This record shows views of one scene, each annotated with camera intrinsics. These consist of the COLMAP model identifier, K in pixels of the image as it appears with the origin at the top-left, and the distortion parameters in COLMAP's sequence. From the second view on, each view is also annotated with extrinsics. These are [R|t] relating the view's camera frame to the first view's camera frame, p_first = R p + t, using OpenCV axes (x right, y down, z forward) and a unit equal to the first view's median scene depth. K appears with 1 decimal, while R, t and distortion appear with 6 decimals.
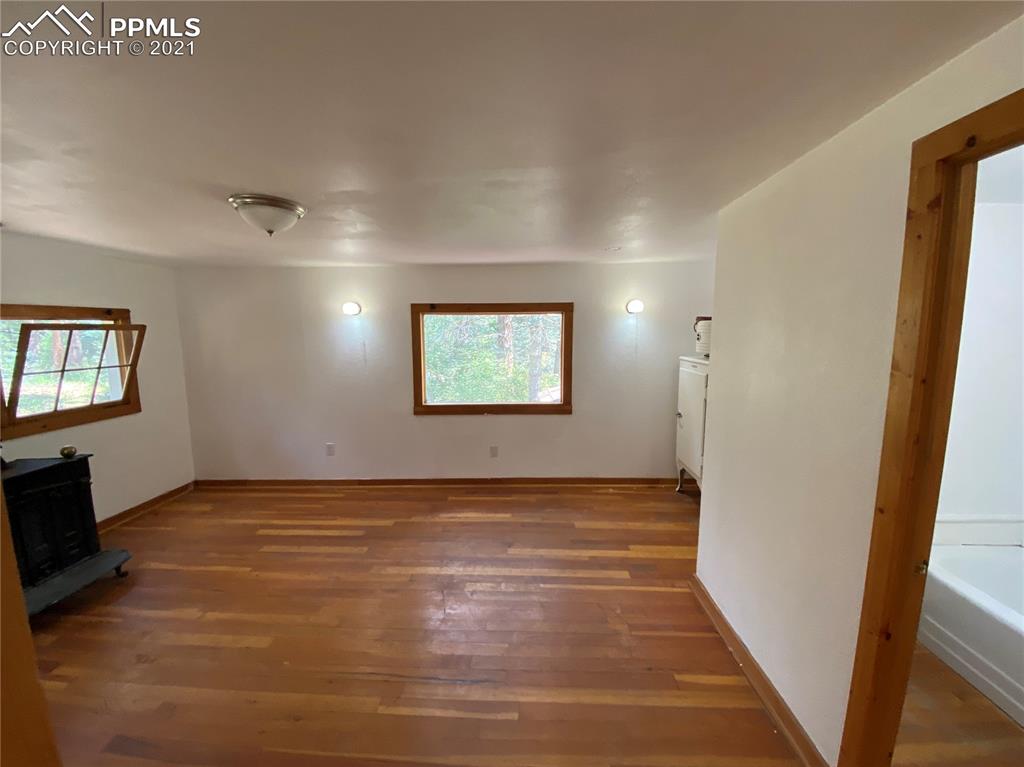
lens RADIAL K [[413.7, 0, 509.3], [0, 413.7, 387.7], [0, 0, 1]] dist [0.031249, -0.028100]
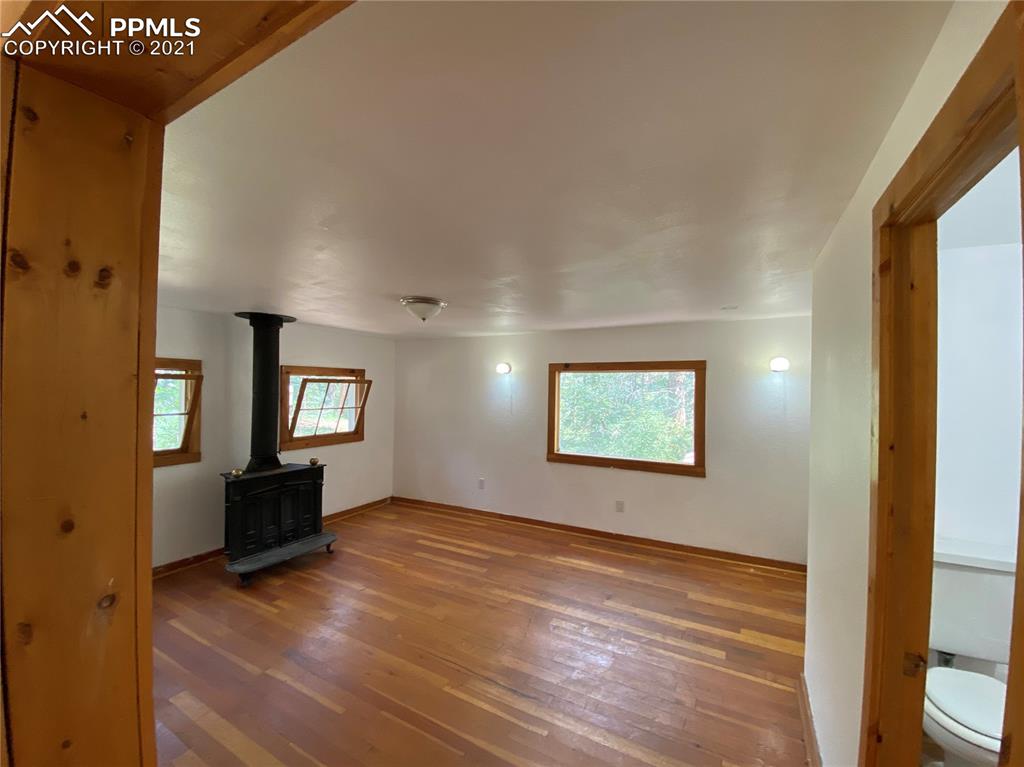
lens RADIAL K [[413.7, 0, 509.3], [0, 413.7, 387.7], [0, 0, 1]] dist [0.031249, -0.028100]
pose [[0.897262, 0.016437, -0.441192, 0.208939], [-0.075575, 0.990275, -0.116804, 0.008486], [0.434982, 0.138147, 0.889779, -0.078858]]
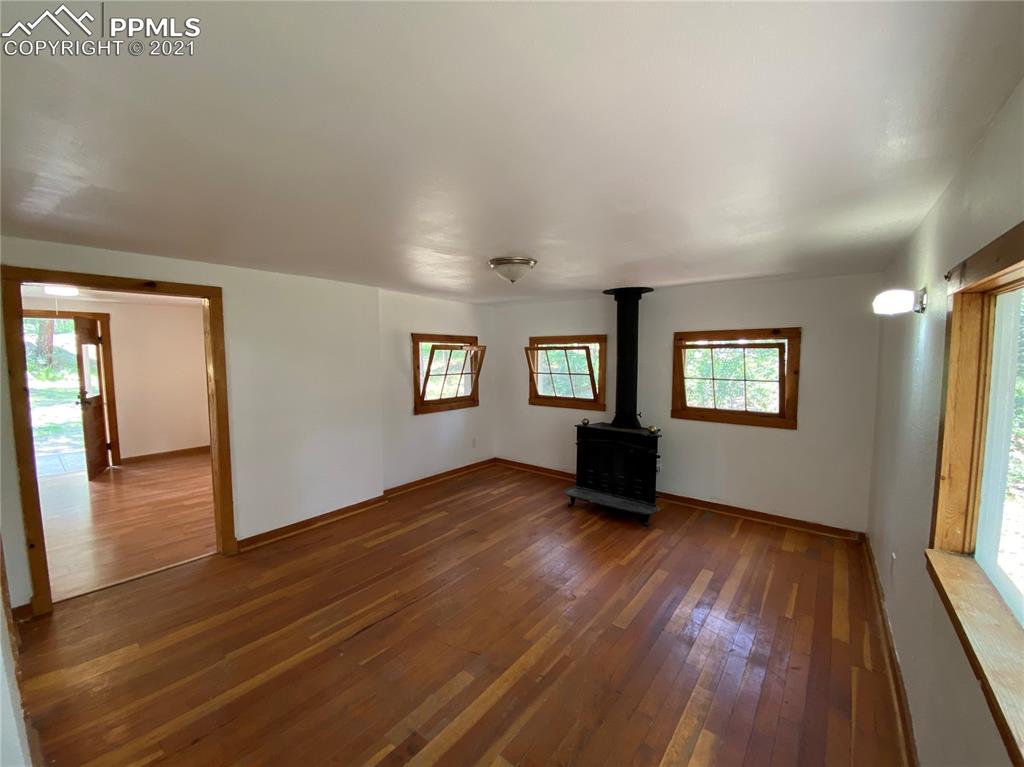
lens RADIAL K [[413.7, 0, 509.3], [0, 413.7, 387.7], [0, 0, 1]] dist [0.031249, -0.028100]
pose [[-0.576836, 0.073340, -0.813561, 0.354326], [-0.103317, 0.981412, 0.161726, -0.146253], [0.810300, 0.177344, -0.558537, 1.106030]]
